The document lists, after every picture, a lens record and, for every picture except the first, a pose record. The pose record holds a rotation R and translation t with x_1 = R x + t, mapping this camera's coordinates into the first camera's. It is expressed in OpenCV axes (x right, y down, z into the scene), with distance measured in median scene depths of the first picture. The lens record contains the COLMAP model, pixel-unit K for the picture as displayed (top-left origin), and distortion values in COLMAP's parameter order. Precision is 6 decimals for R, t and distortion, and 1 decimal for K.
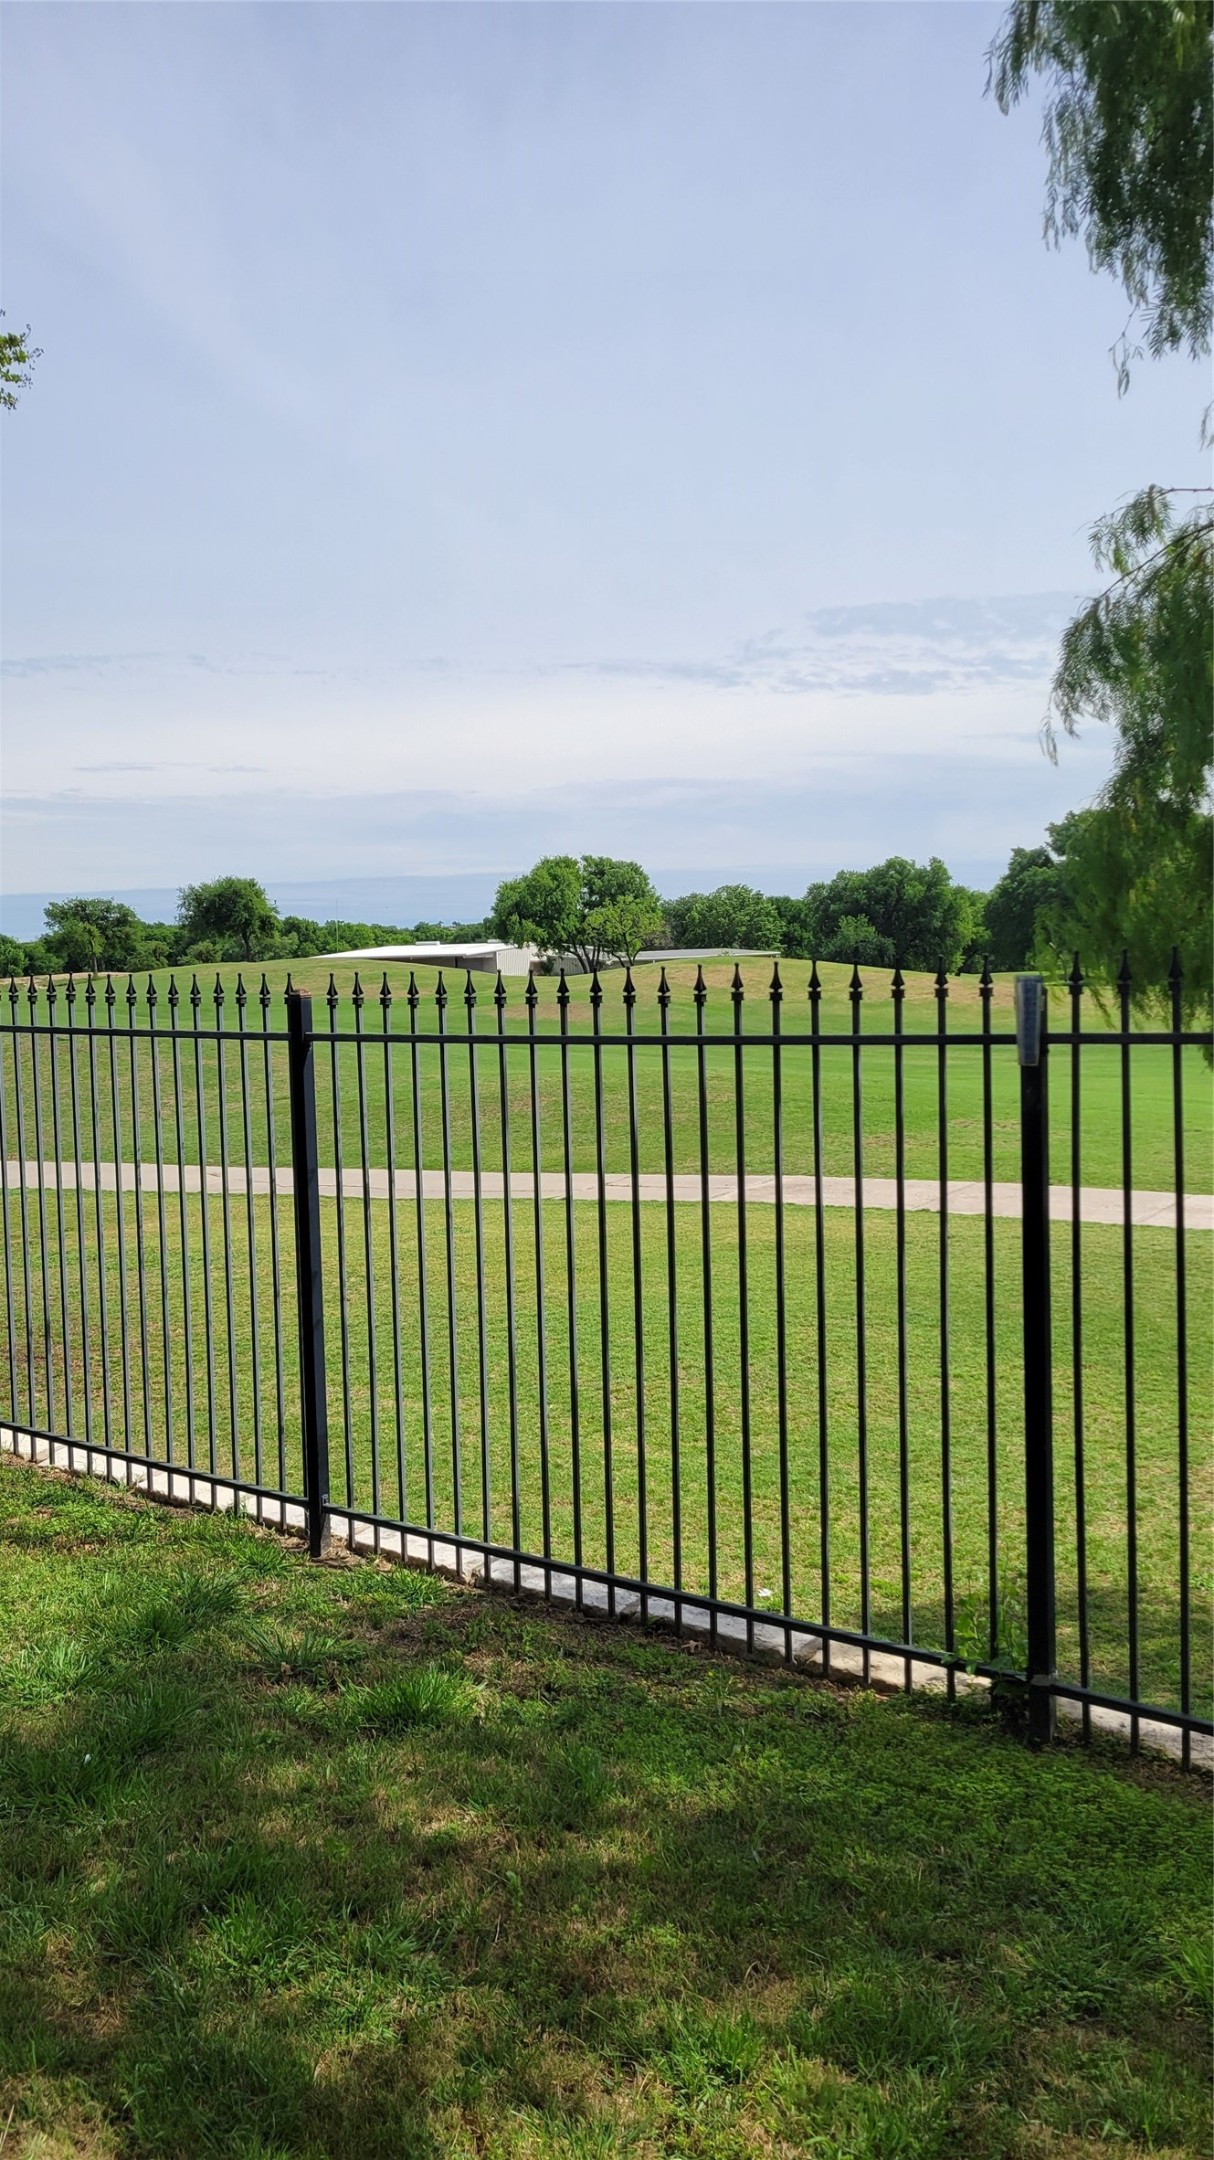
lens RADIAL K [[1589.5, 0, 612.4], [0, 1589.5, 1063.0], [0, 0, 1]] dist [0.035664, -0.030786]
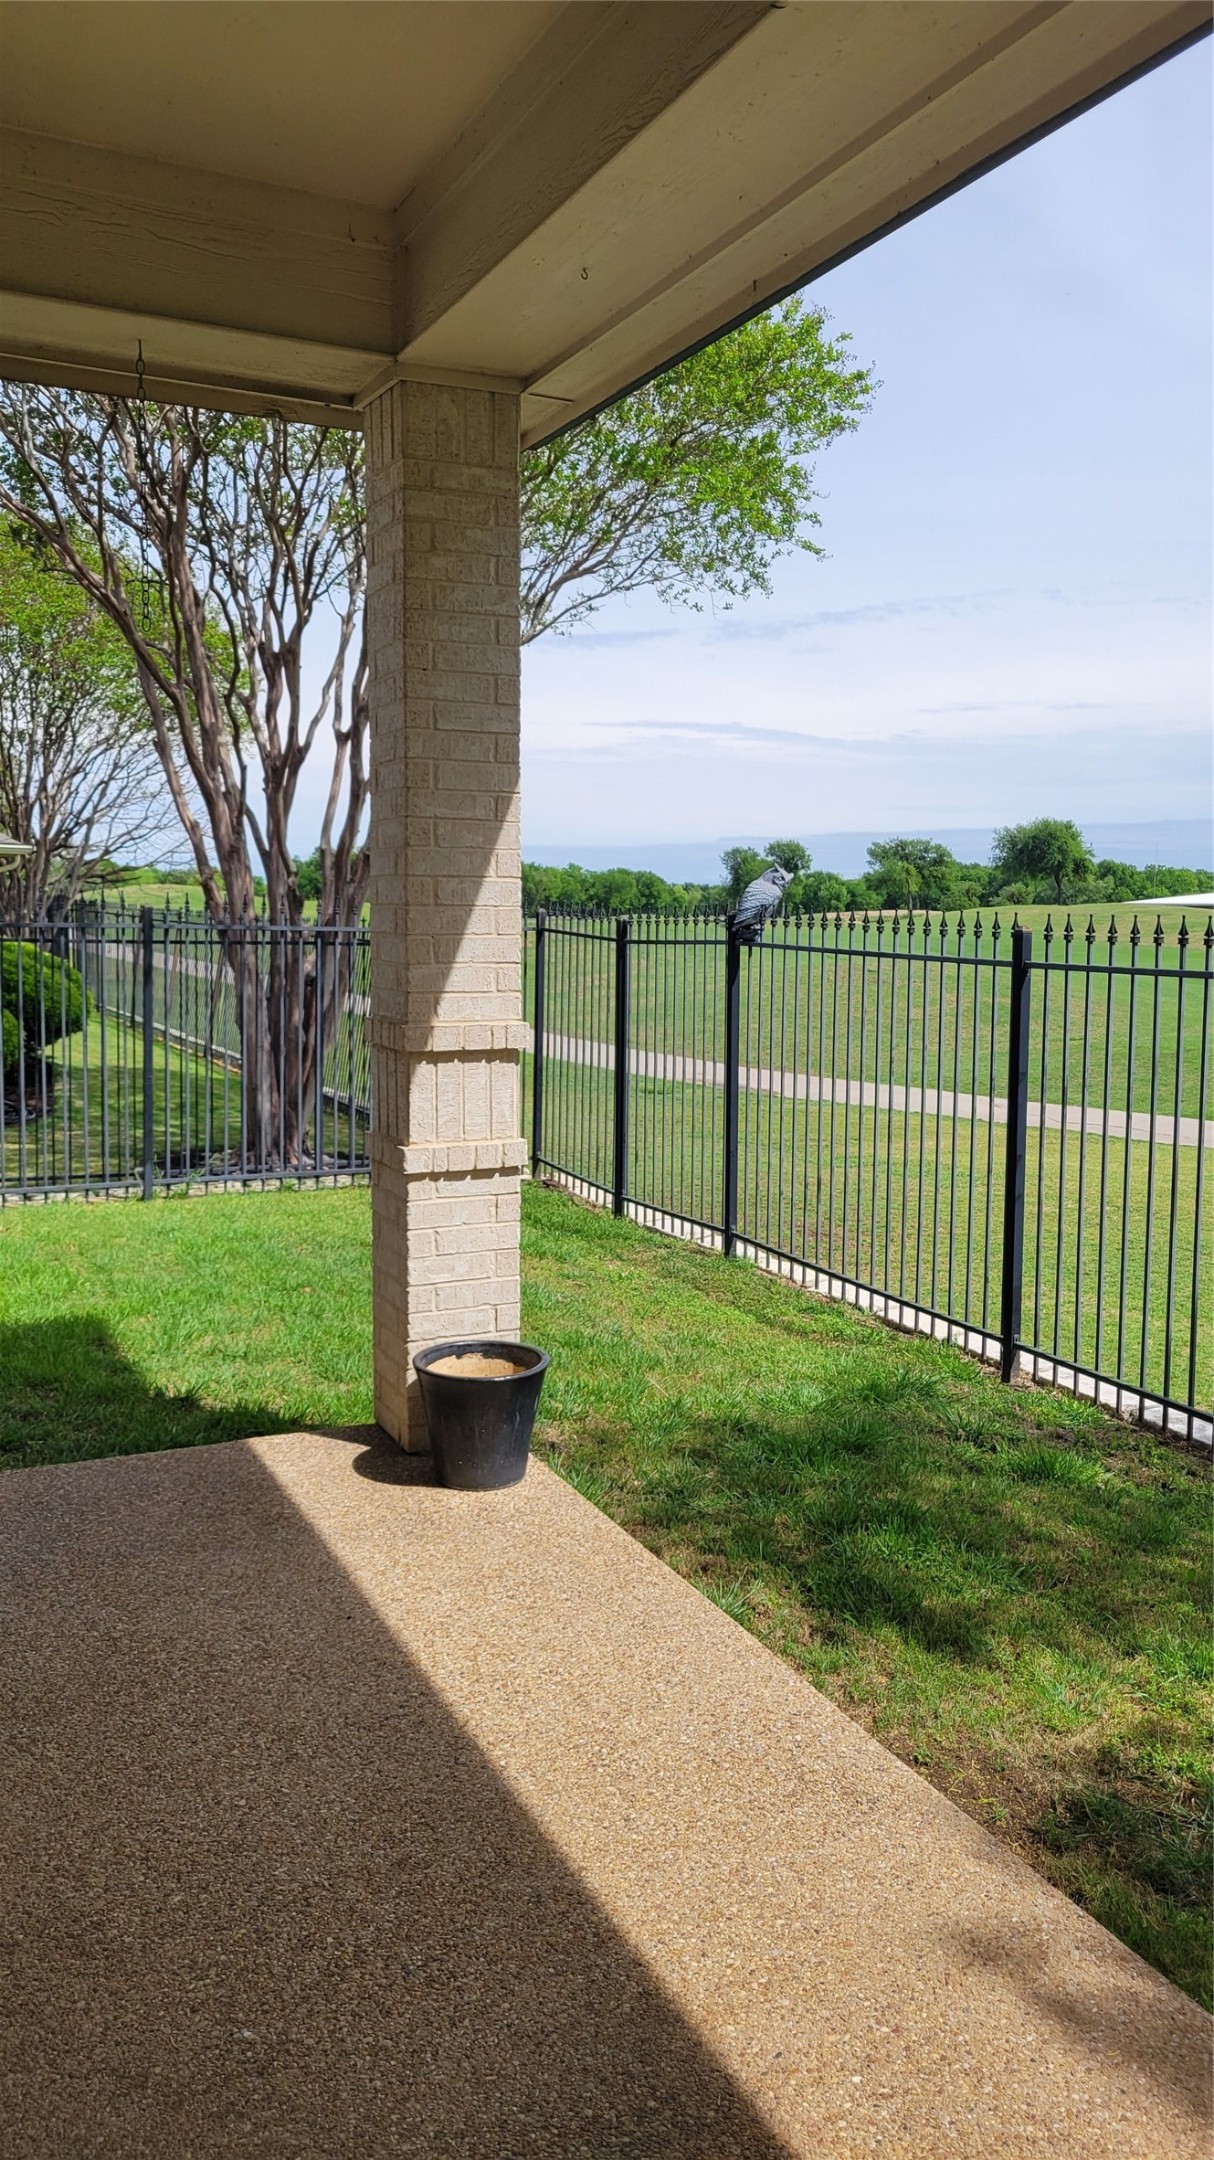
lens RADIAL K [[1589.5, 0, 612.4], [0, 1589.5, 1063.0], [0, 0, 1]] dist [0.035664, -0.030786]
pose [[0.878350, 0.081484, -0.471023, 0.107516], [-0.064362, 0.996551, 0.052376, 0.014582], [0.473666, -0.015689, 0.880565, -0.232709]]
